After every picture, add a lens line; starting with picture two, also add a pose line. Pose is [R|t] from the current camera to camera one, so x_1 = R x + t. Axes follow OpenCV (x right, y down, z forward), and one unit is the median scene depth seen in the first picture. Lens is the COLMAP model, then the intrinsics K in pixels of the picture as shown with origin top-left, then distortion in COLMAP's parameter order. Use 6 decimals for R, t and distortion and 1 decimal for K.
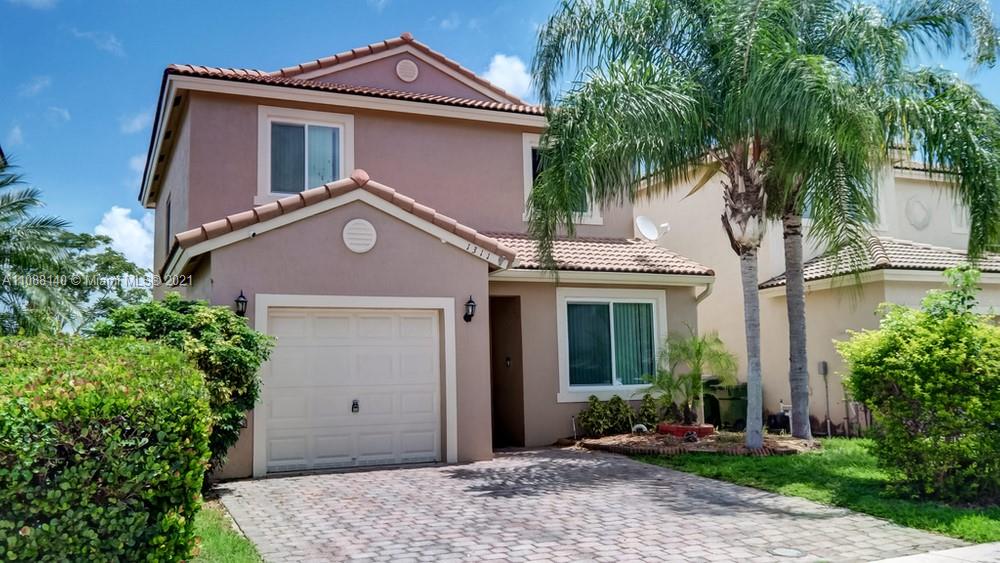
lens RADIAL K [[867.8, 0, 500.0], [0, 867.8, 281.5], [0, 0, 1]] dist [0.004694, -0.002782]
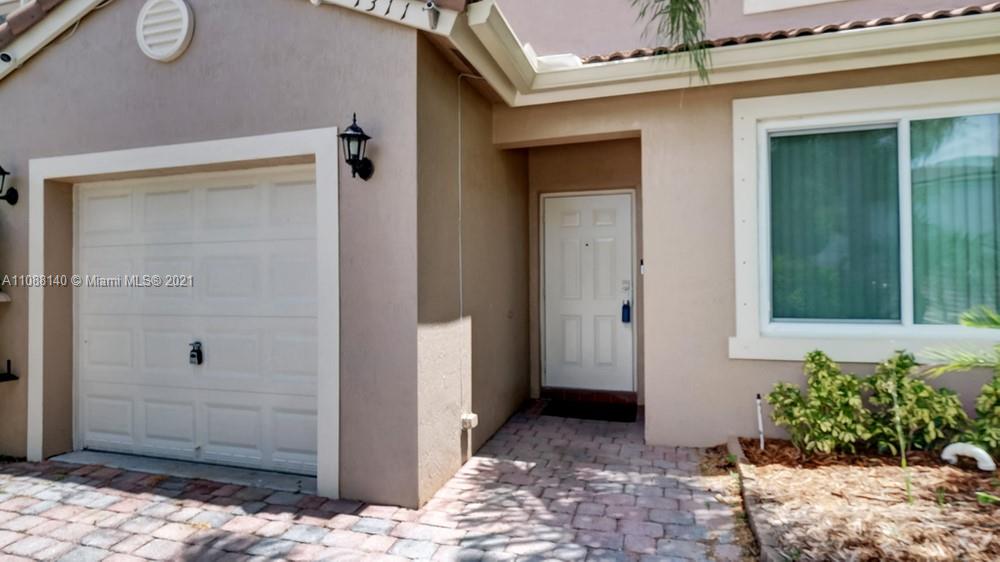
lens RADIAL K [[533.9, 0, 503.5], [0, 533.9, 272.5], [0, 0, 1]] dist [-0.003559, -0.001847]
pose [[0.749125, 0.009629, -0.662358, 0.165797], [0.069471, 0.993239, 0.093011, 0.063371], [0.658775, -0.115691, 0.743391, 0.741663]]
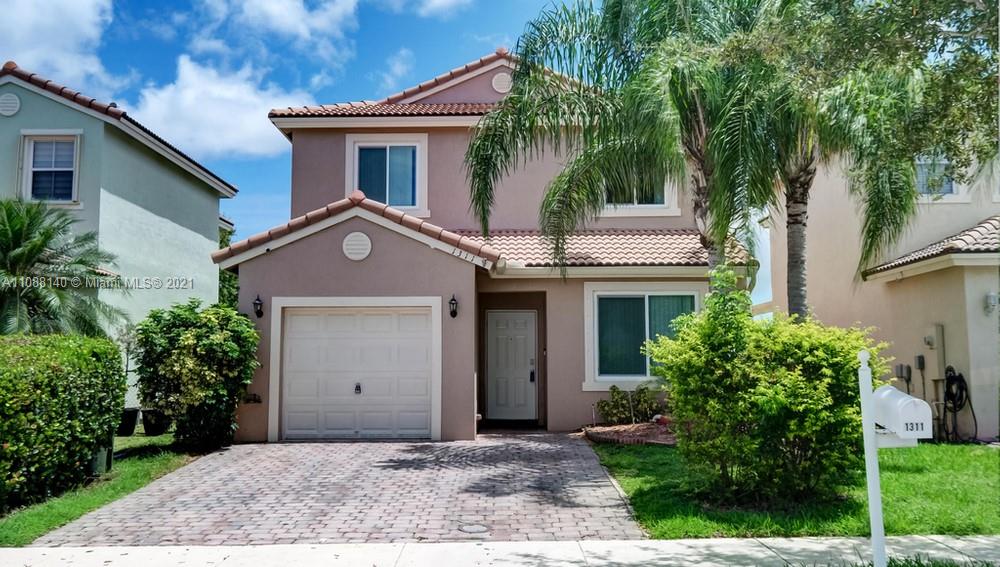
lens RADIAL K [[877.3, 0, 500.0], [0, 877.3, 283.5], [0, 0, 1]] dist [-0.009856, -0.003738]
pose [[0.907396, -0.018054, -0.419889, 0.438759], [0.029359, 0.999359, 0.020478, -0.017192], [0.419251, -0.030909, 0.907344, -0.010813]]
